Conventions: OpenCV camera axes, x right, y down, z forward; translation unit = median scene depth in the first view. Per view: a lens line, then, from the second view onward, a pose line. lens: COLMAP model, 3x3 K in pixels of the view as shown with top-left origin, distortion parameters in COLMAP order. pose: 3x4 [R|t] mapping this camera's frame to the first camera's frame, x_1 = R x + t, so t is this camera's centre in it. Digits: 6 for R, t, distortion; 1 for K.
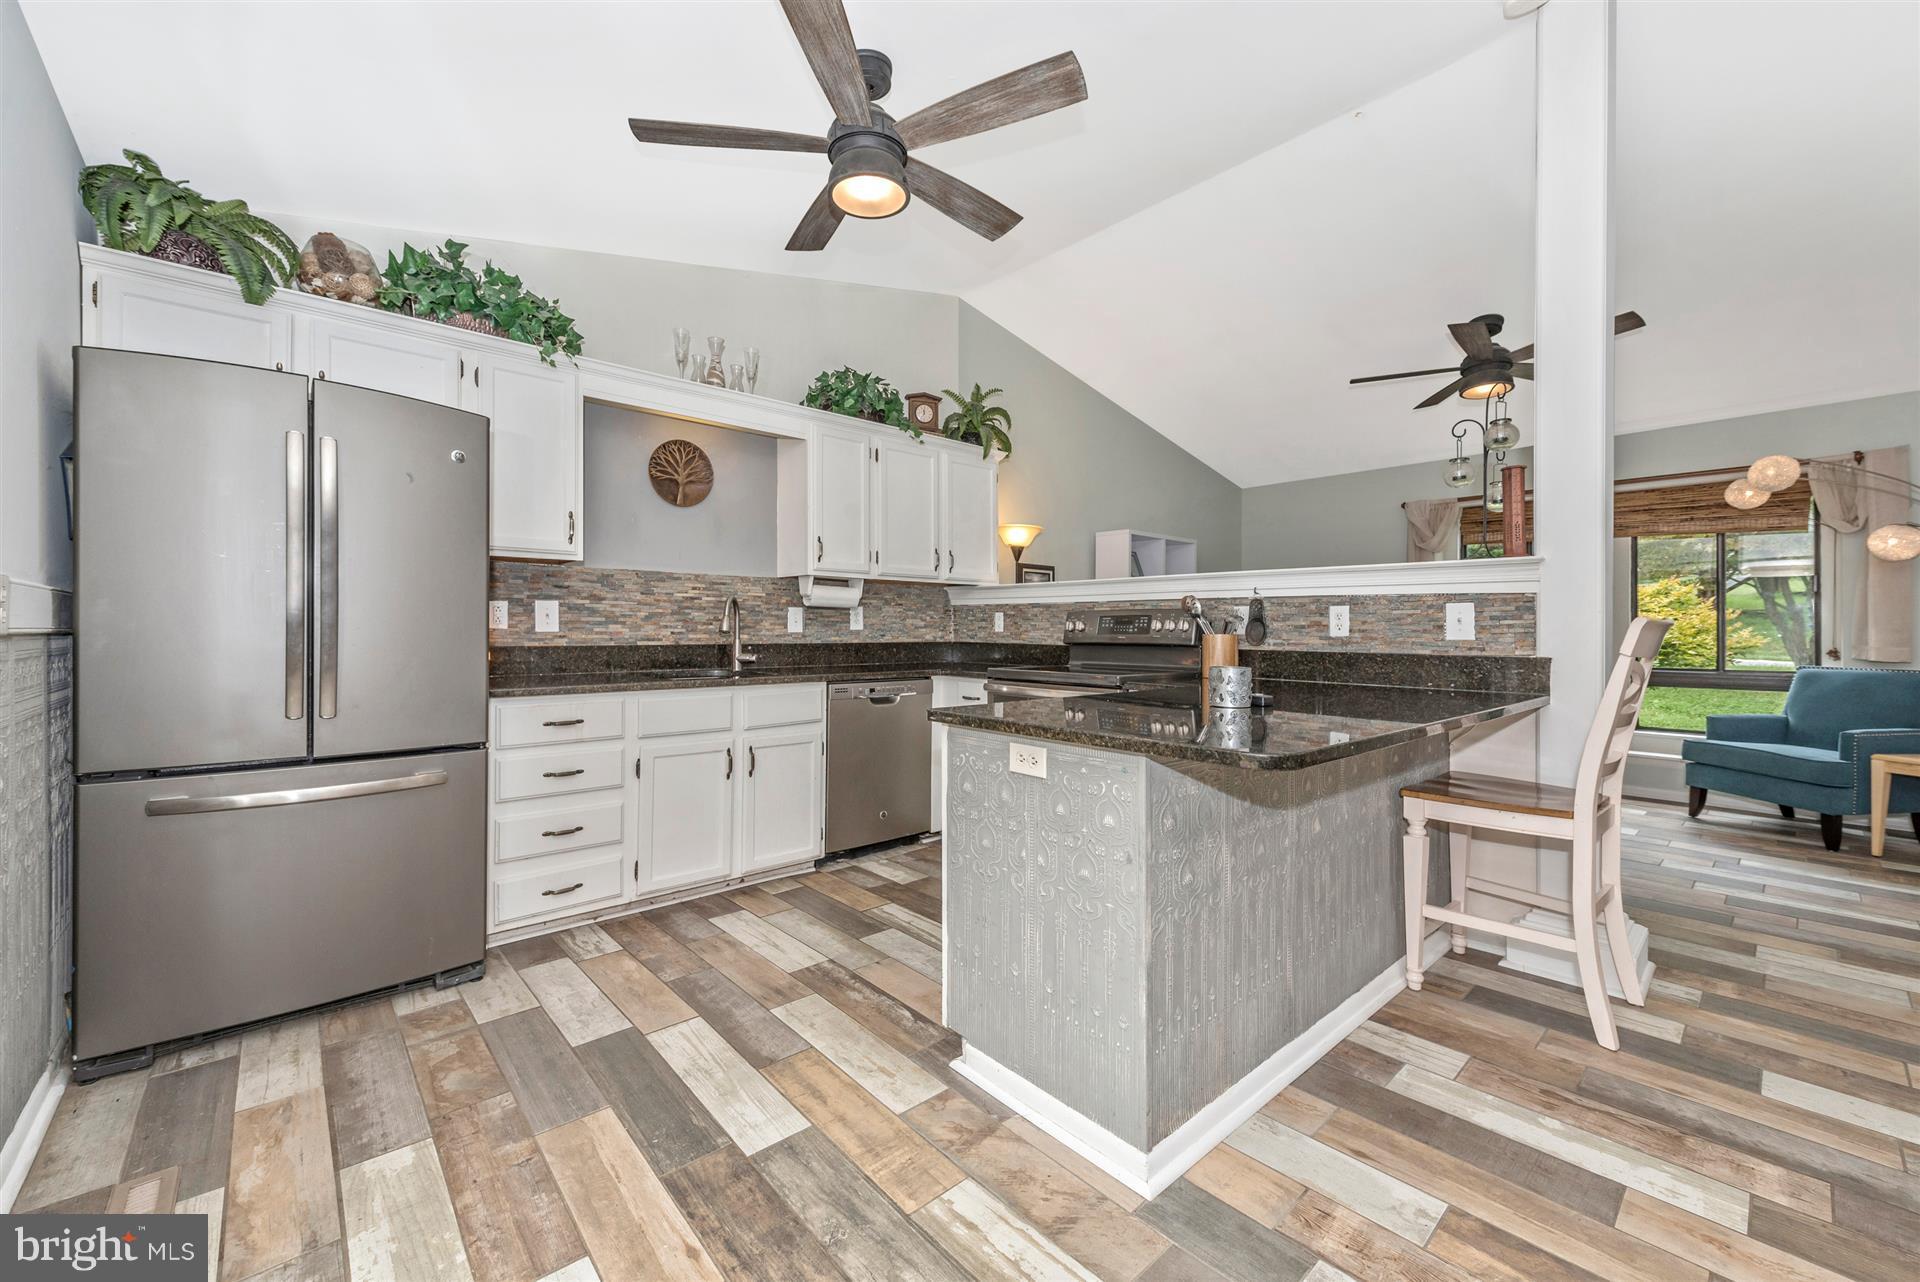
lens RADIAL K [[773.2, 0, 970.7], [0, 773.2, 633.5], [0, 0, 1]] dist [0.007620, -0.000060]
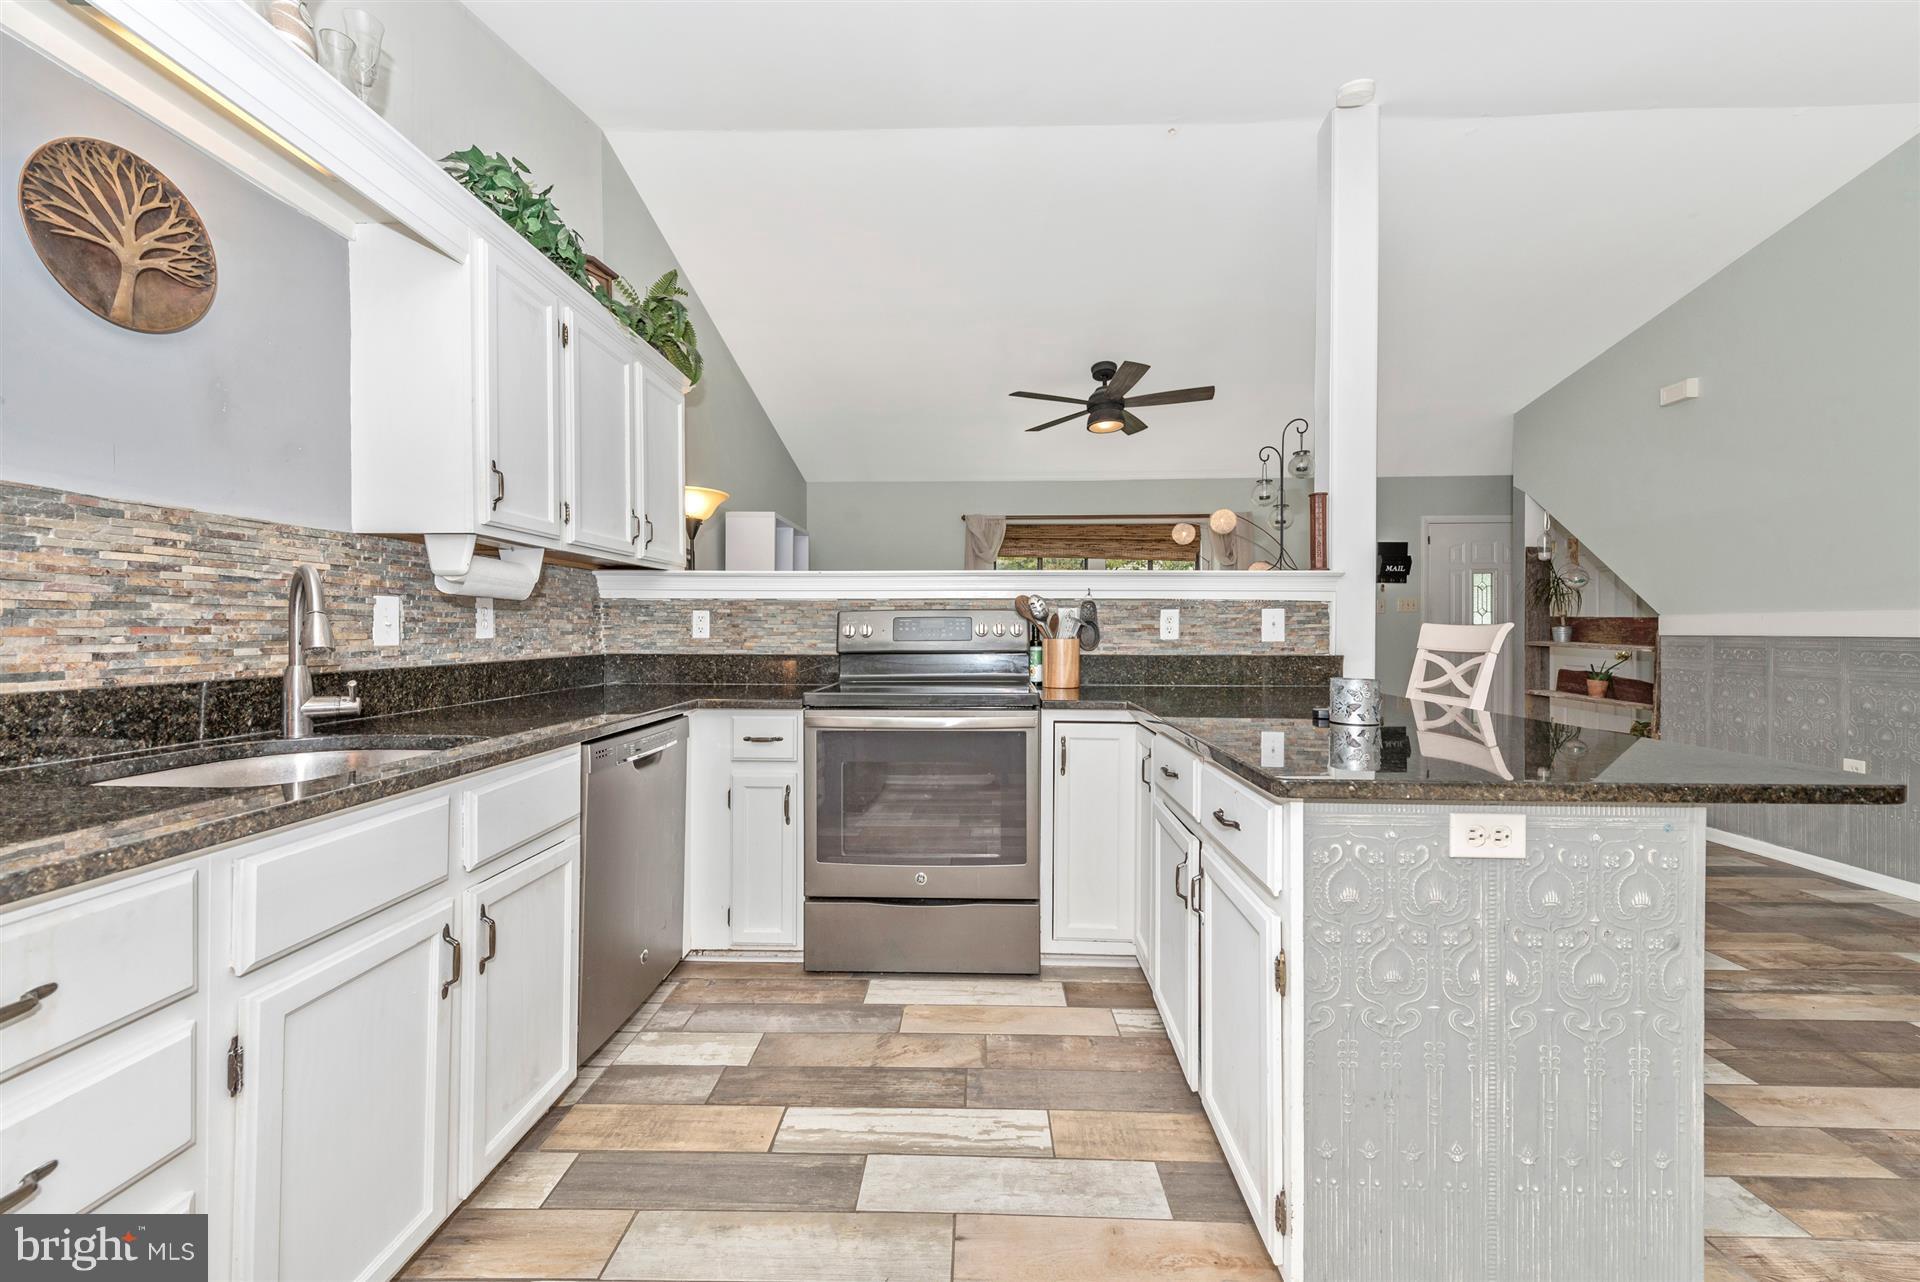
lens RADIAL K [[748.8, 0, 969.4], [0, 748.8, 631.7], [0, 0, 1]] dist [0.010549, -0.002606]
pose [[0.690896, -0.008156, 0.722908, -0.418063], [0.008028, 0.999961, 0.003610, -0.012295], [-0.722910, 0.003309, 0.690935, 0.510738]]
